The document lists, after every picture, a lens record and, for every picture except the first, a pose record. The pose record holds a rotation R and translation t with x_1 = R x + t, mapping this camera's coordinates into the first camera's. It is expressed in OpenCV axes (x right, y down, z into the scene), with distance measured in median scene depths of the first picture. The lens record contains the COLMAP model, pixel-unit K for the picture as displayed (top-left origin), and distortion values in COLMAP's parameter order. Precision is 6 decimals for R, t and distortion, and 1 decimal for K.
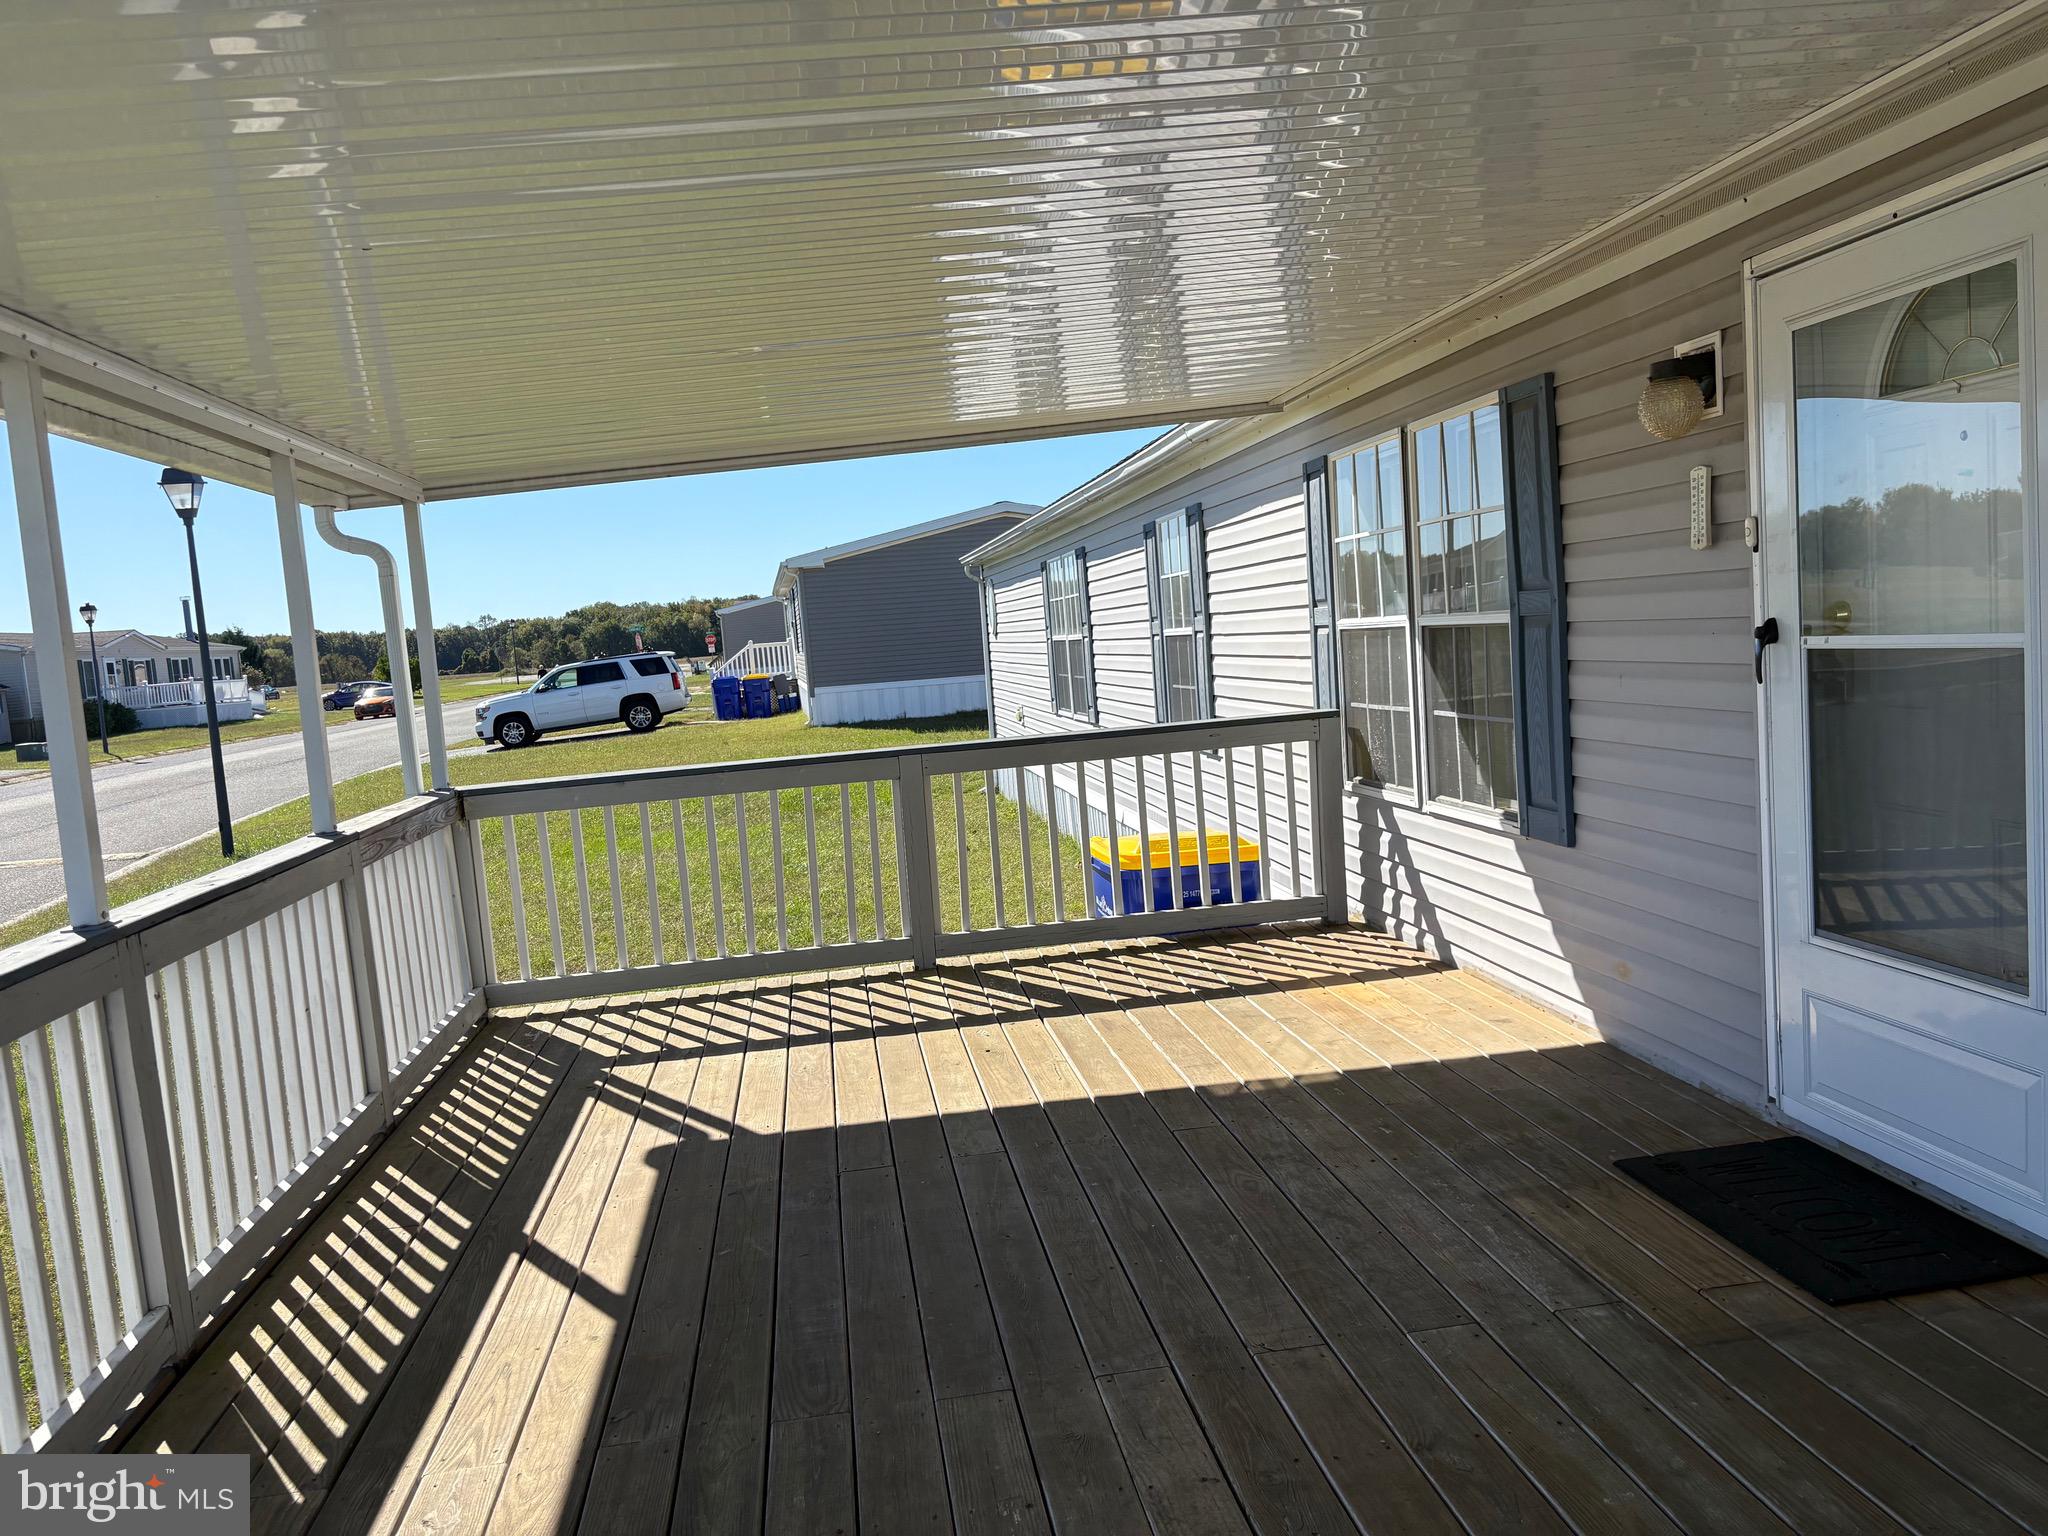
lens RADIAL K [[1545.8, 0, 1026.6], [0, 1545.8, 774.5], [0, 0, 1]] dist [0.071926, -0.080713]
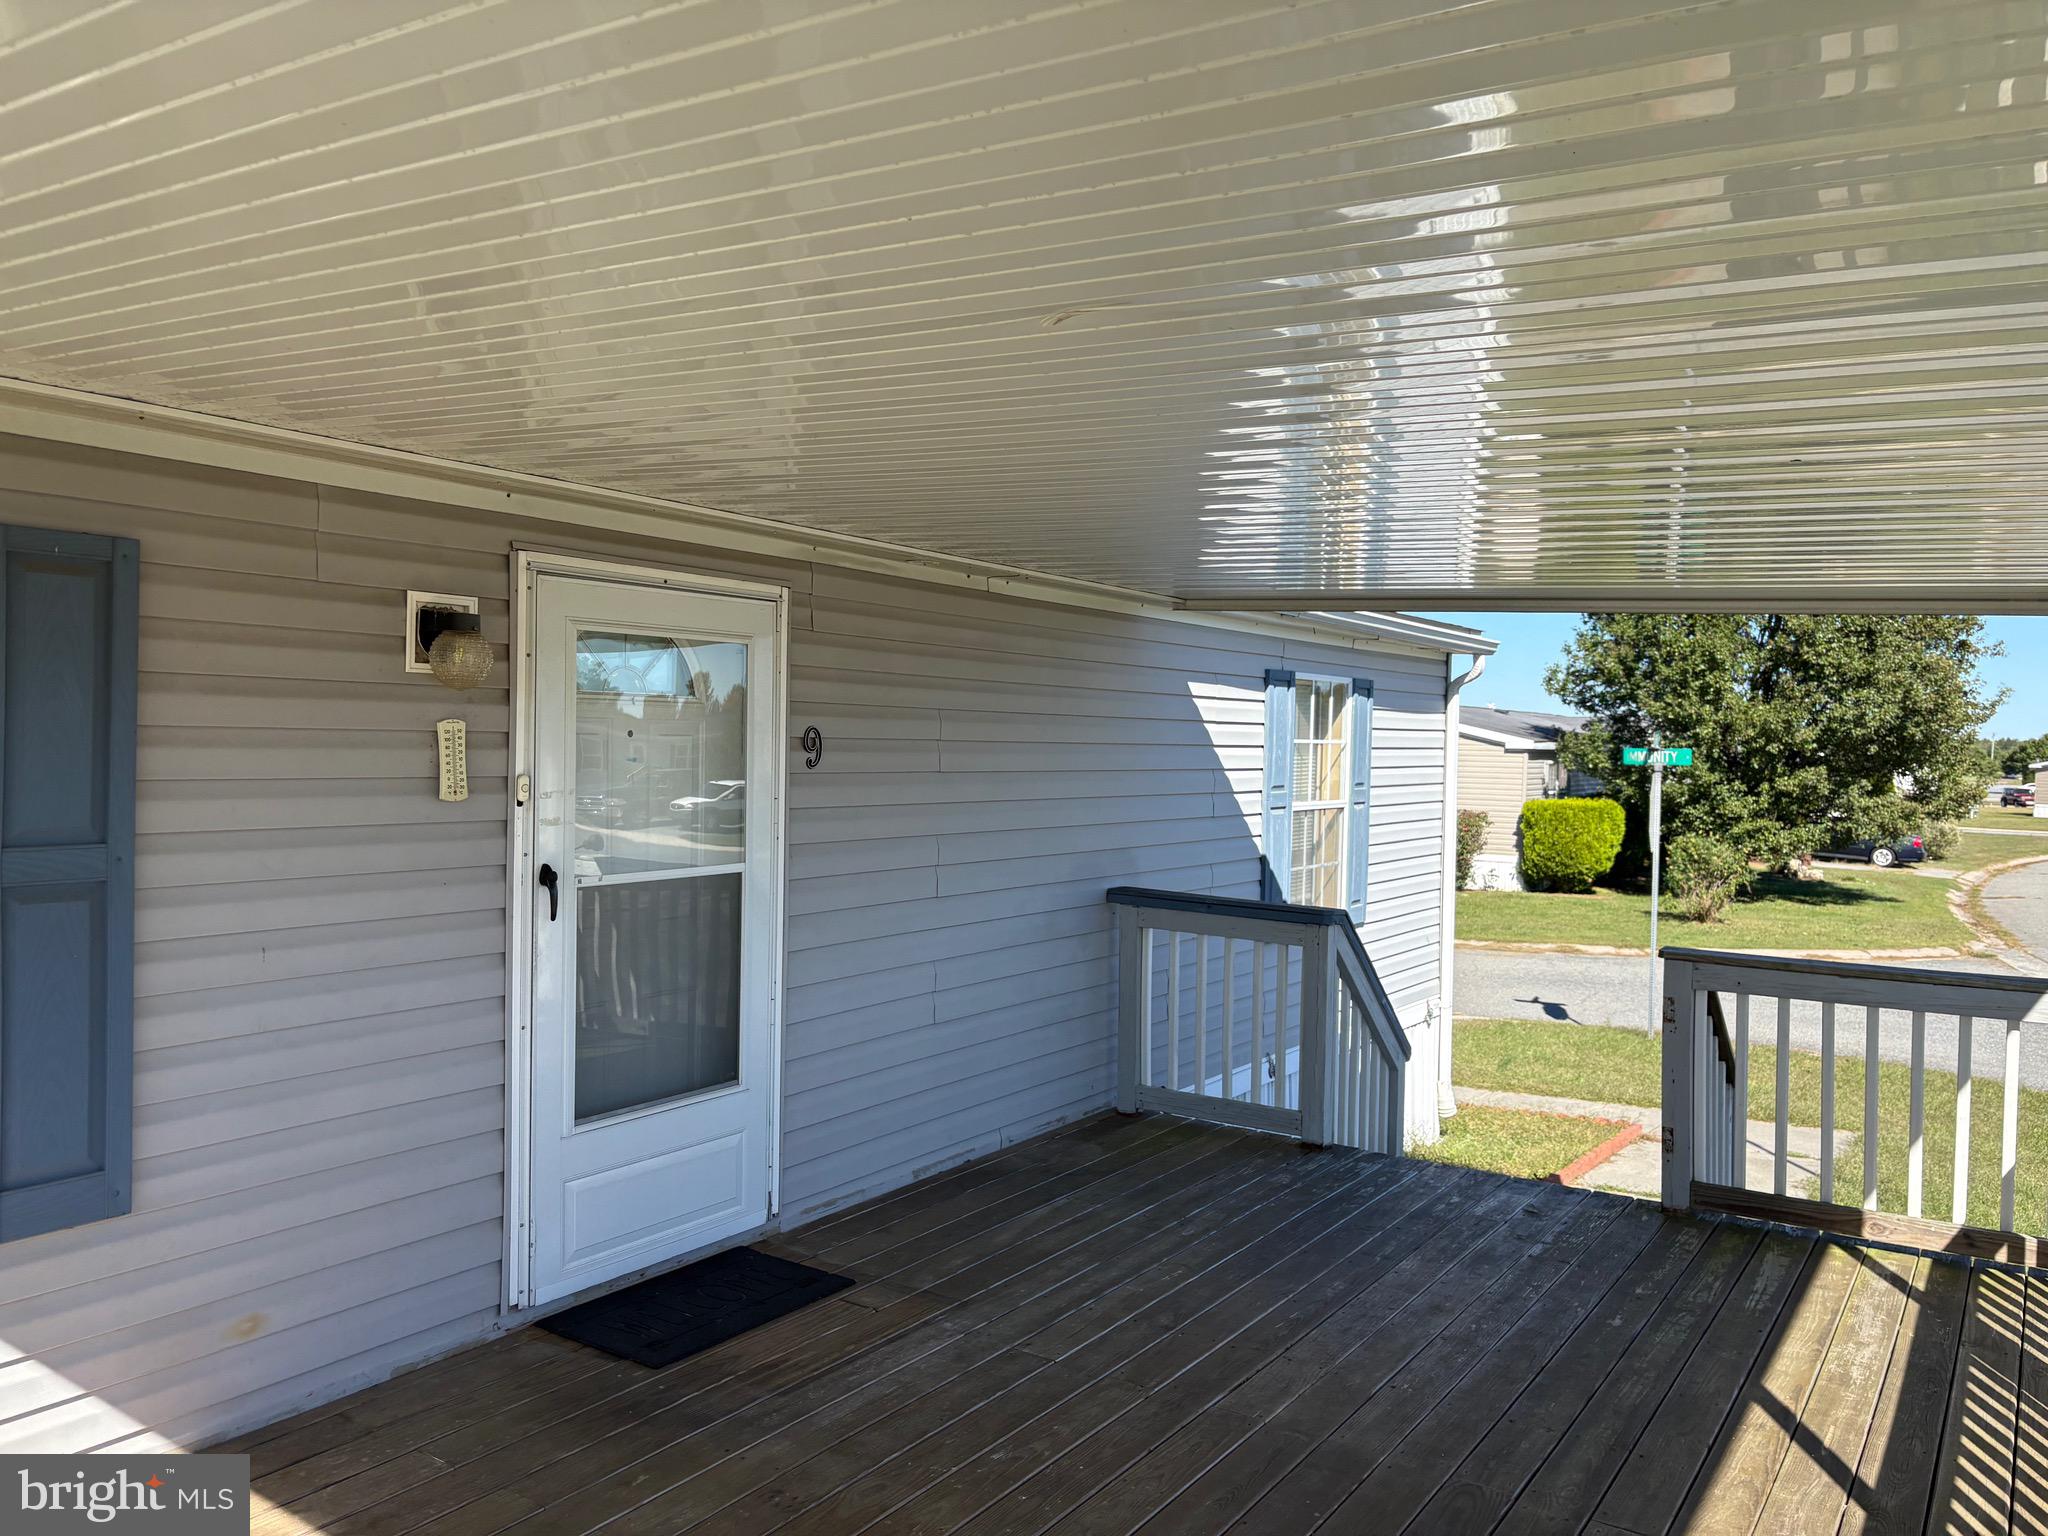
lens RADIAL K [[1545.8, 0, 1026.6], [0, 1545.8, 774.5], [0, 0, 1]] dist [0.071926, -0.080713]
pose [[-0.744922, 0.049750, 0.665294, -0.541239], [0.102780, 0.993869, 0.040762, -0.172320], [-0.659186, 0.098744, -0.745468, 1.583080]]
